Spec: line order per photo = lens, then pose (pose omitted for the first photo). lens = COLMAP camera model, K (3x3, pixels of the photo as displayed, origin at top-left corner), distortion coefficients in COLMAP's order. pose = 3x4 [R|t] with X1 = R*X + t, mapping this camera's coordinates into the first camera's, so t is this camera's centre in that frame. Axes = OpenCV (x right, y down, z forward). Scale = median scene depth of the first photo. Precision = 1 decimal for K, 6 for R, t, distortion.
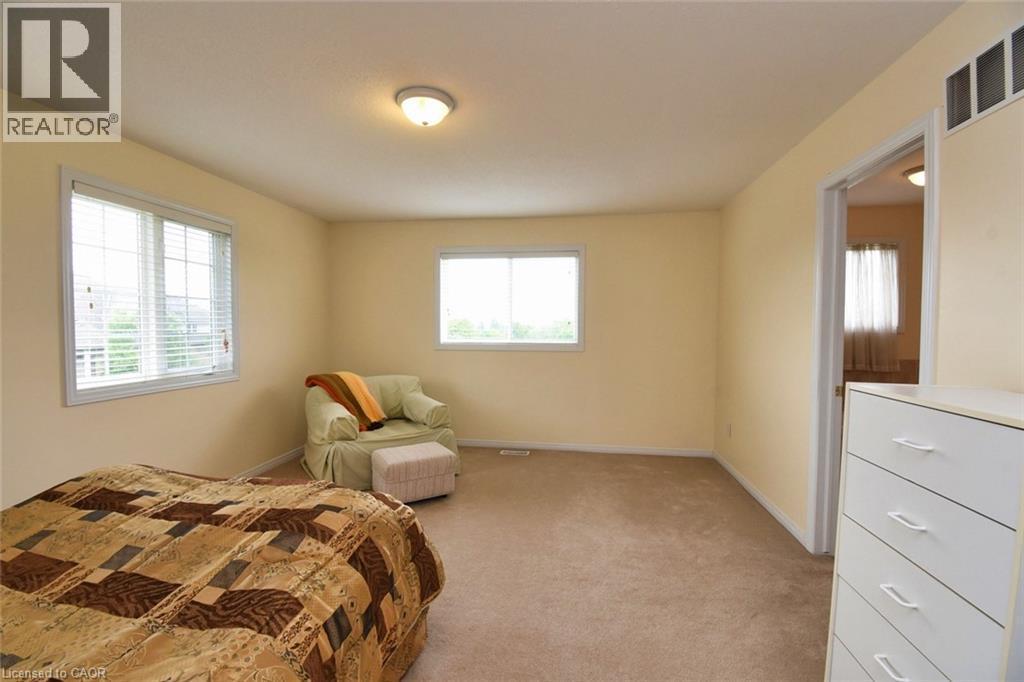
lens RADIAL K [[445.3, 0, 512.0], [0, 445.3, 341.0], [0, 0, 1]] dist [0.011125, -0.019462]
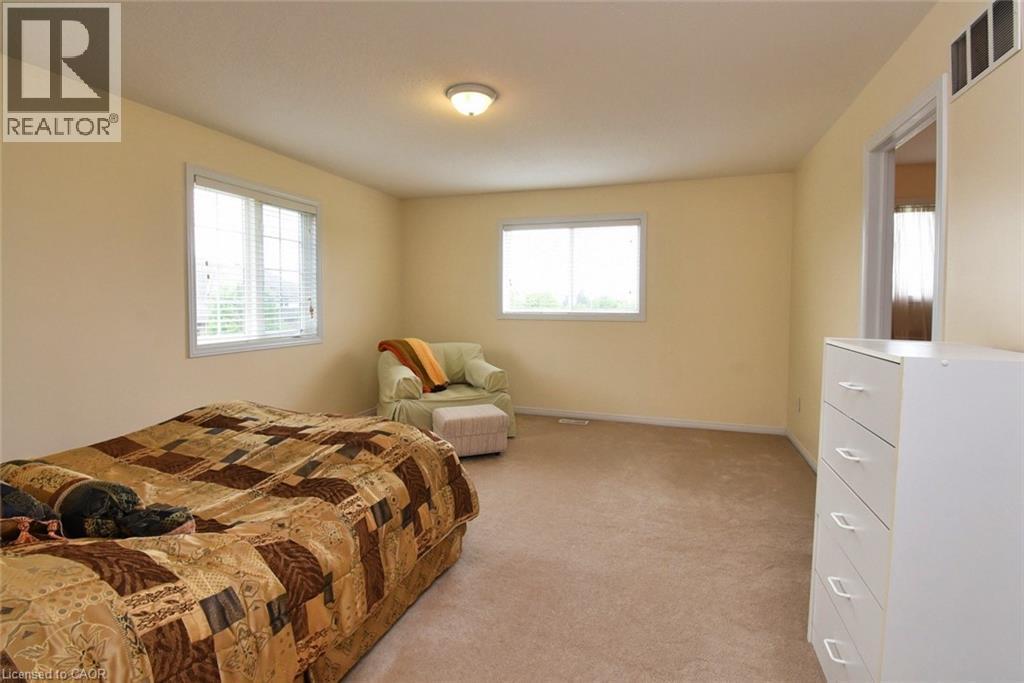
lens RADIAL K [[473.5, 0, 515.1], [0, 473.5, 313.0], [0, 0, 1]] dist [0.001965, 0.000047]
pose [[0.985766, 0.004549, -0.168059, 0.121966], [-0.005543, 0.999970, -0.005446, 0.026958], [0.168029, 0.006300, 0.985762, -0.171181]]
